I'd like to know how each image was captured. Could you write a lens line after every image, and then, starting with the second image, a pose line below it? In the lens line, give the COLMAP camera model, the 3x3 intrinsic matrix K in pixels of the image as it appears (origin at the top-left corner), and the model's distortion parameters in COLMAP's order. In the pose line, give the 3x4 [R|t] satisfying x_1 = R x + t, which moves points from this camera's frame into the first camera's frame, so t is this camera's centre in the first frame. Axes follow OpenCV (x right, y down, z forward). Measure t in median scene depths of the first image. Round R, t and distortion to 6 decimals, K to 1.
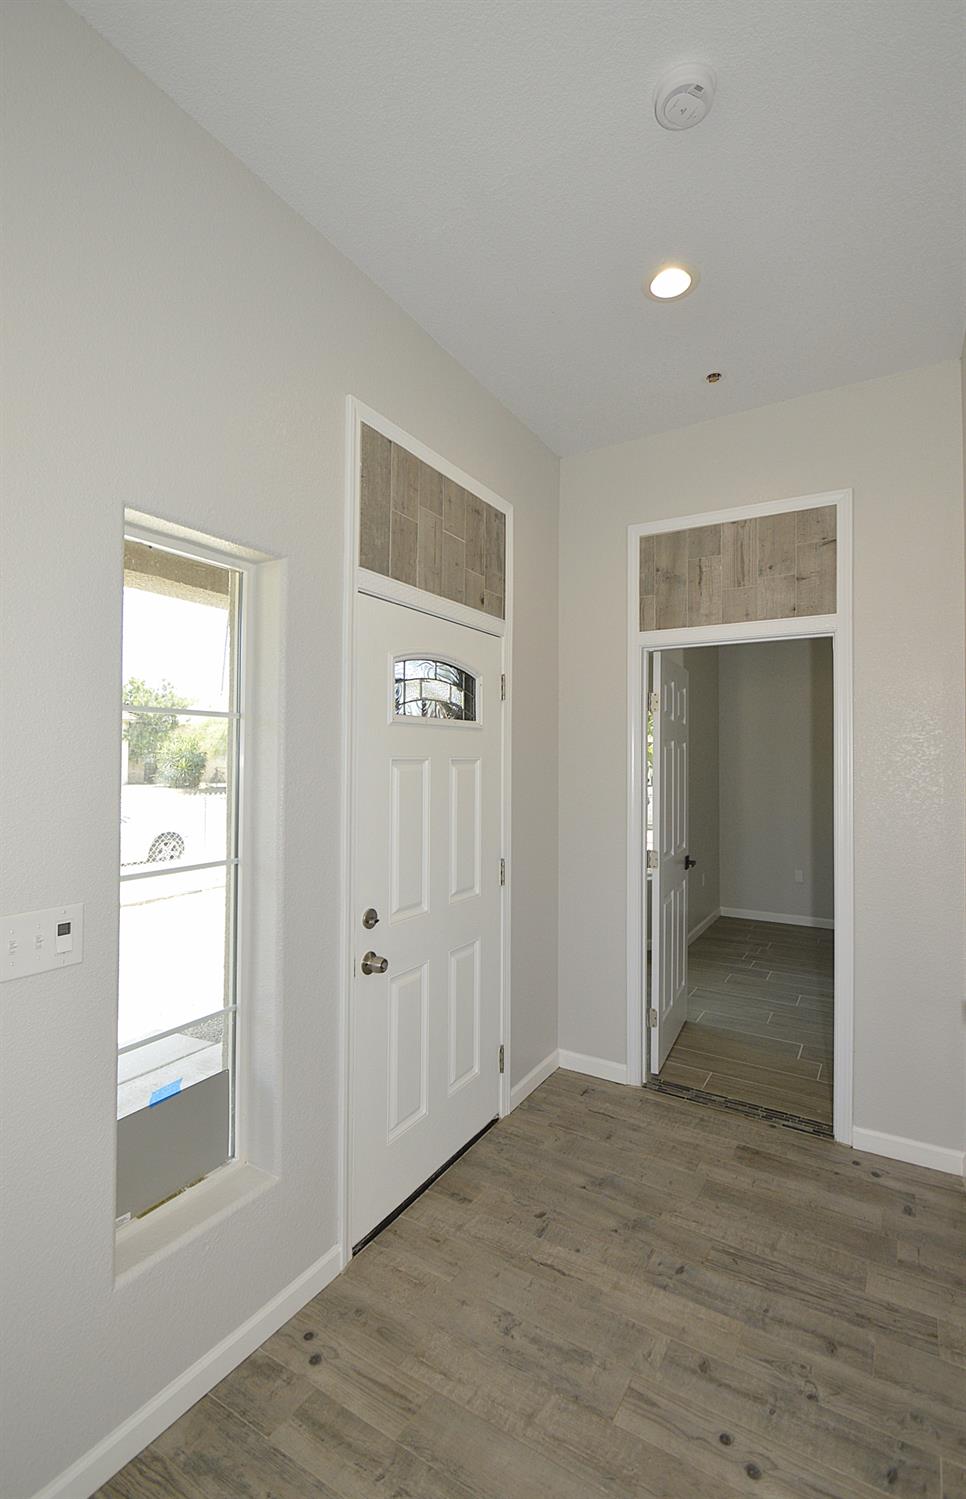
lens RADIAL K [[649.1, 0, 483.0], [0, 649.1, 749.5], [0, 0, 1]] dist [-0.002691, -0.000141]
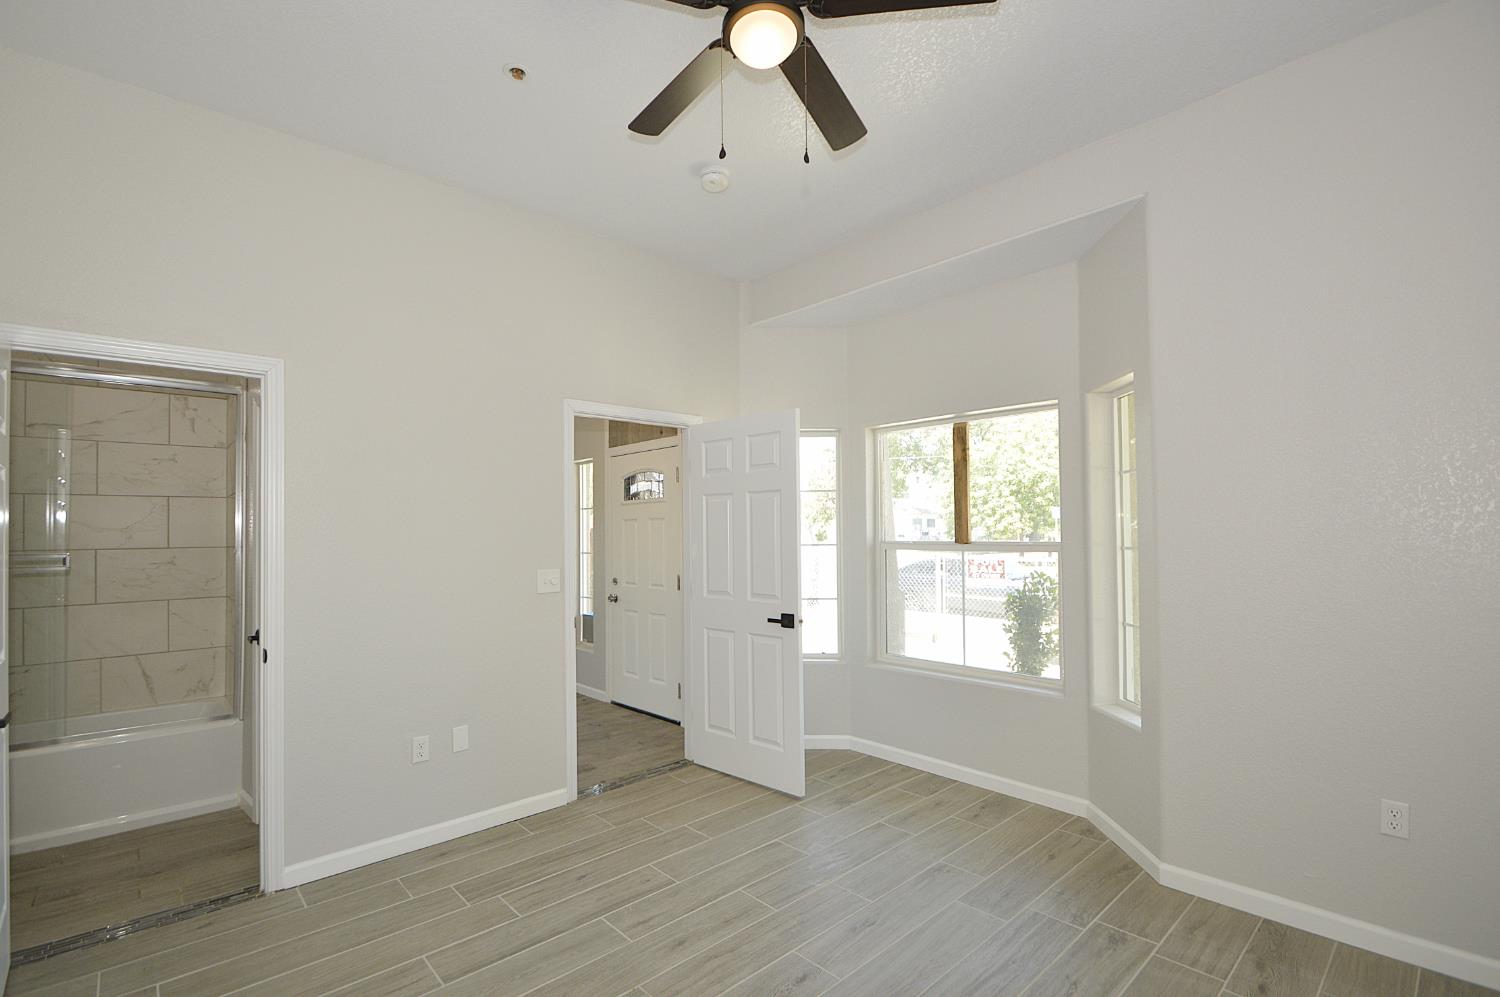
lens RADIAL K [[672.1, 0, 722.0], [0, 672.1, 517.5], [0, 0, 1]] dist [0.003028, -0.013641]
pose [[-0.295130, -0.034878, -0.954820, 2.018726], [0.030233, 0.998492, -0.045818, 0.122119], [0.954979, -0.042389, -0.293631, 1.947490]]
